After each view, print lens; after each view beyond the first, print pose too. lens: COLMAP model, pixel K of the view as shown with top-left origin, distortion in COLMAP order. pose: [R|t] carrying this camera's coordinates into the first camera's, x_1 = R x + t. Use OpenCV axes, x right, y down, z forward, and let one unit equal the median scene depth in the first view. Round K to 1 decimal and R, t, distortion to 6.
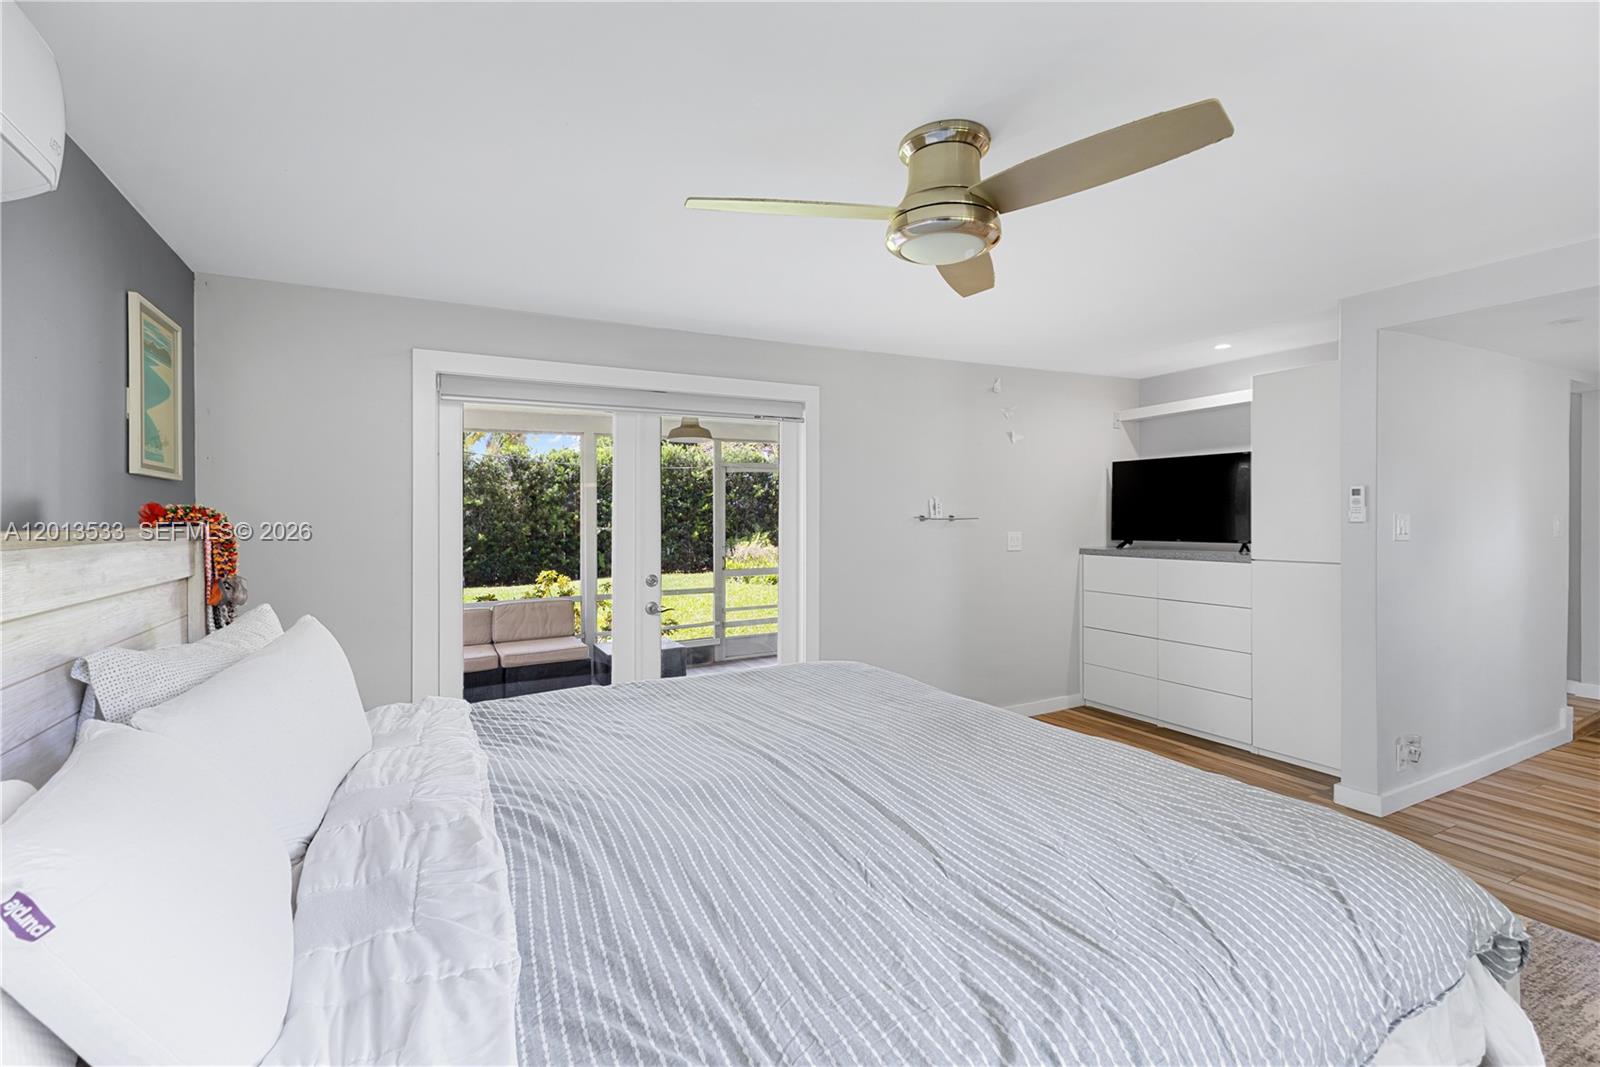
lens RADIAL K [[714.7, 0, 784.7], [0, 714.7, 519.9], [0, 0, 1]] dist [0.014071, -0.003793]
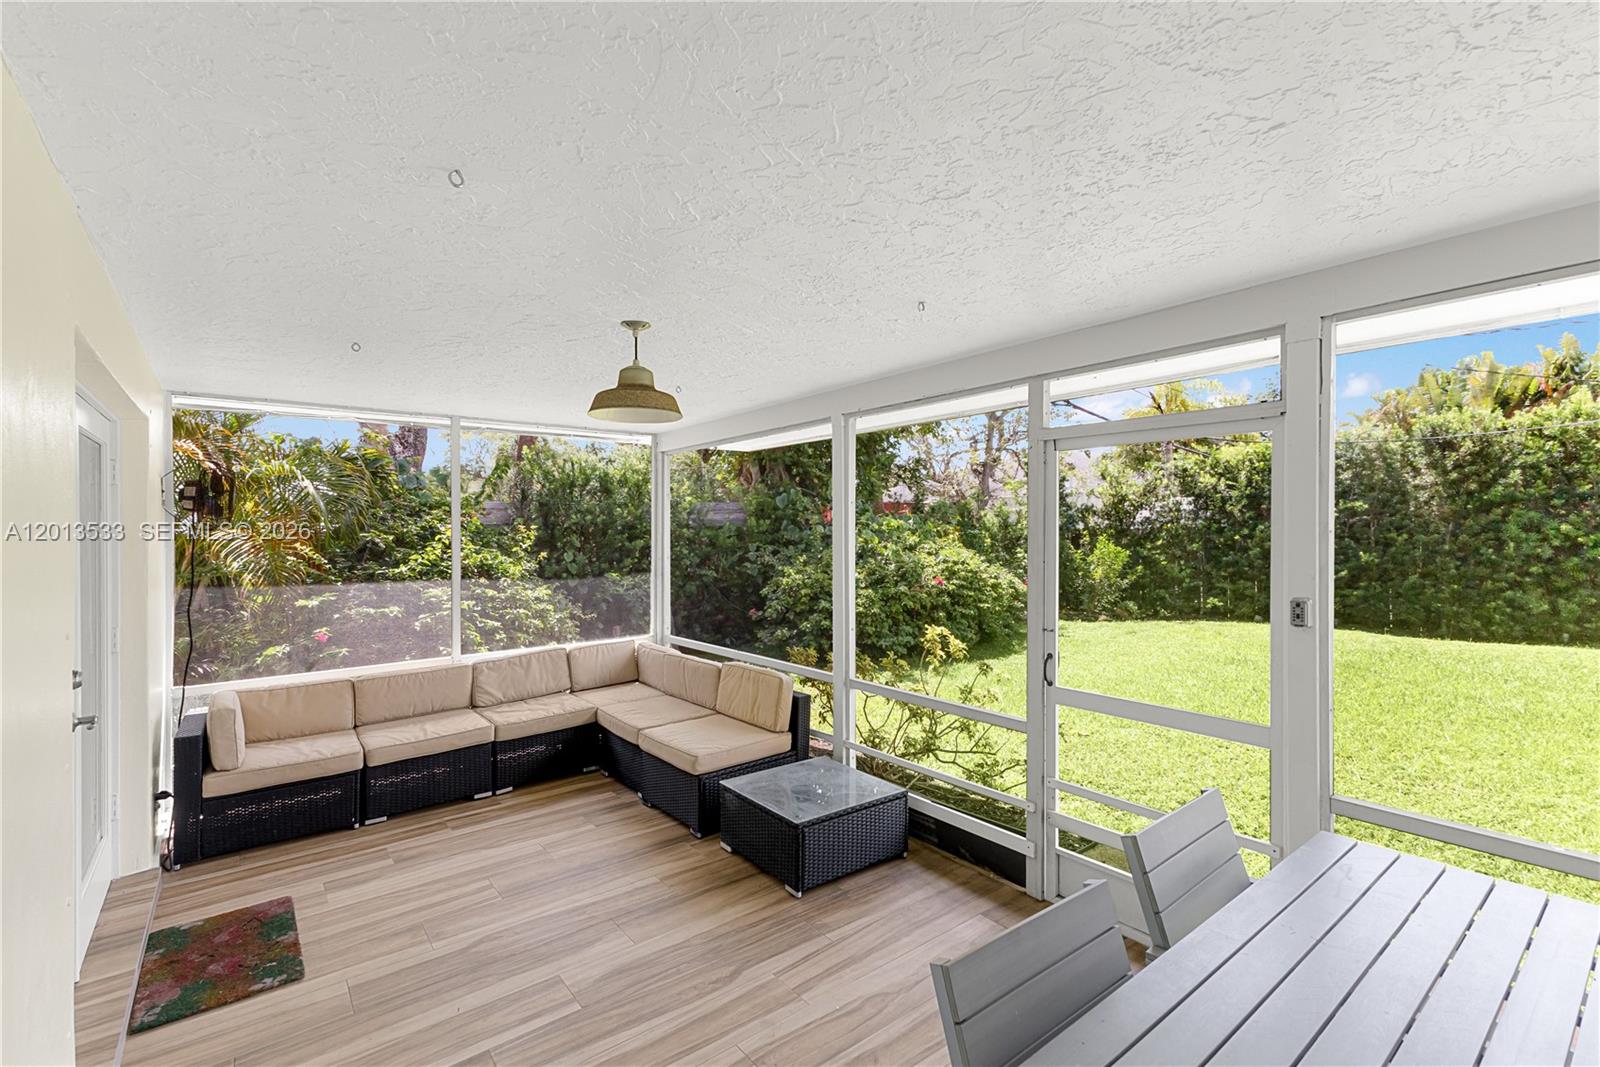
lens RADIAL K [[714.7, 0, 801.4], [0, 714.7, 532.9], [0, 0, 1]] dist [0.014071, -0.003793]
pose [[0.206373, 0.015368, -0.978353, 0.127354], [0.002453, 0.999865, 0.016223, -0.010769], [0.978470, -0.005748, 0.206307, 0.326726]]
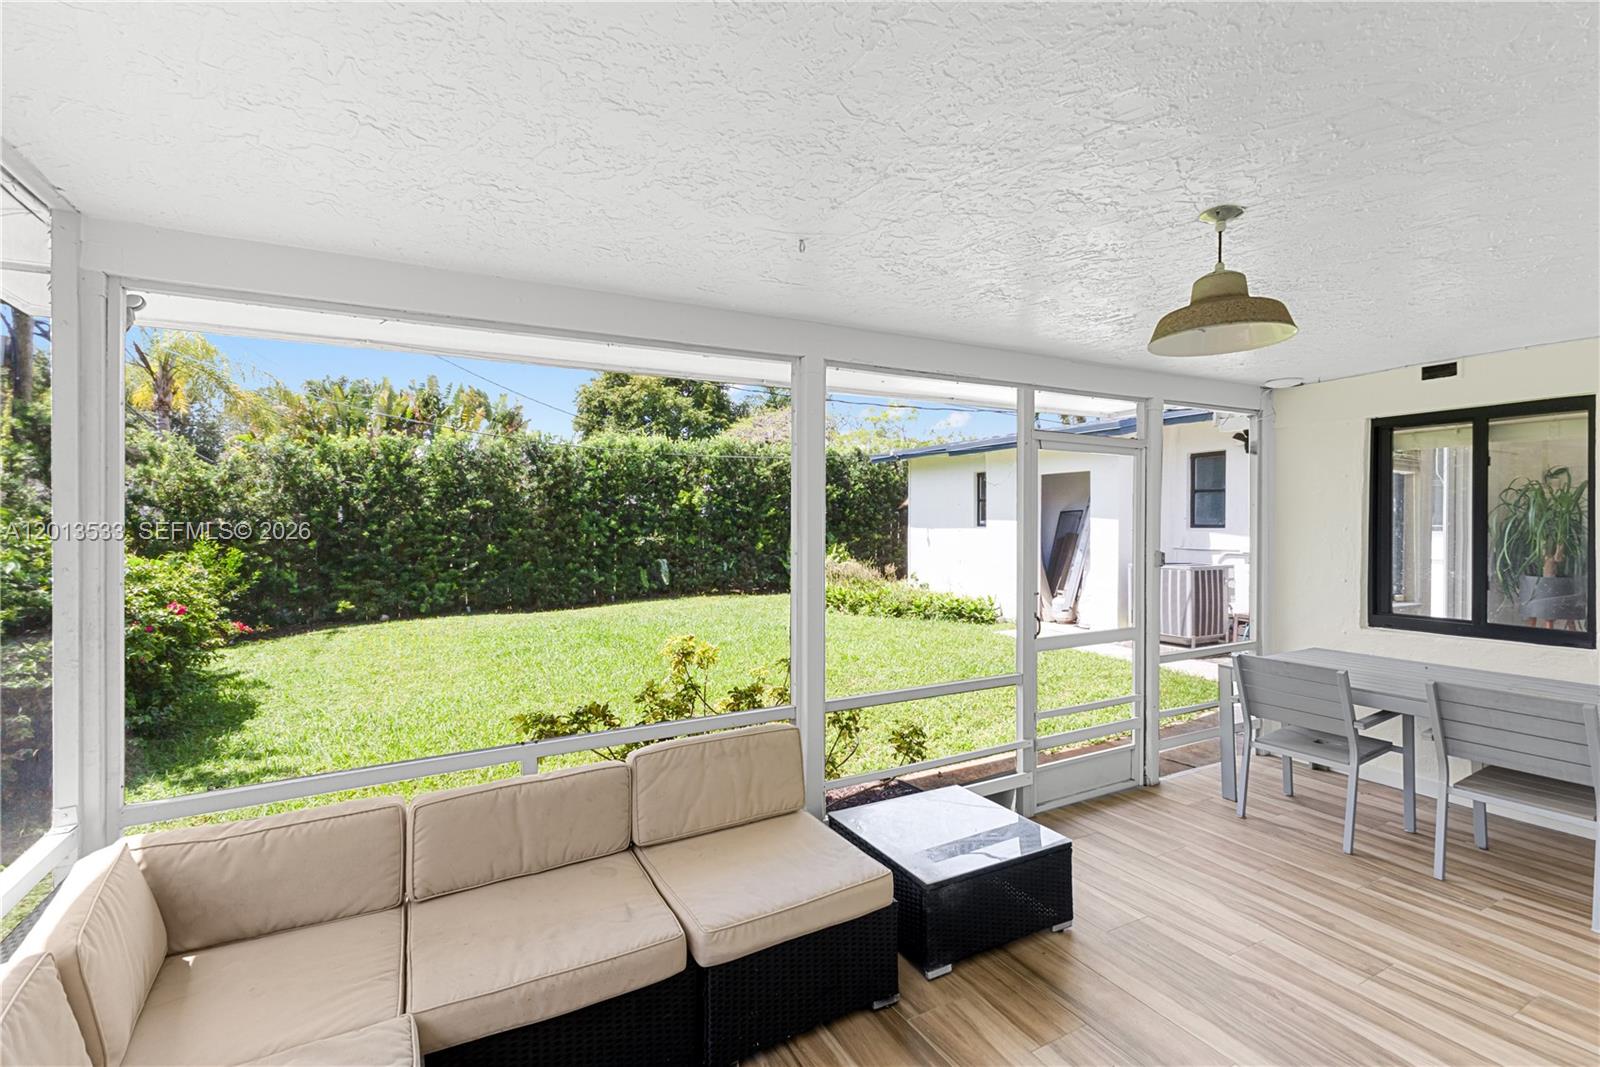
lens RADIAL K [[714.7, 0, 801.4], [0, 714.7, 534.7], [0, 0, 1]] dist [0.014071, -0.003793]
pose [[0.999266, 0.005816, 0.037875, -0.114822], [-0.006353, 0.999881, 0.014079, -0.004171], [-0.037789, -0.014309, 0.999183, 0.207355]]
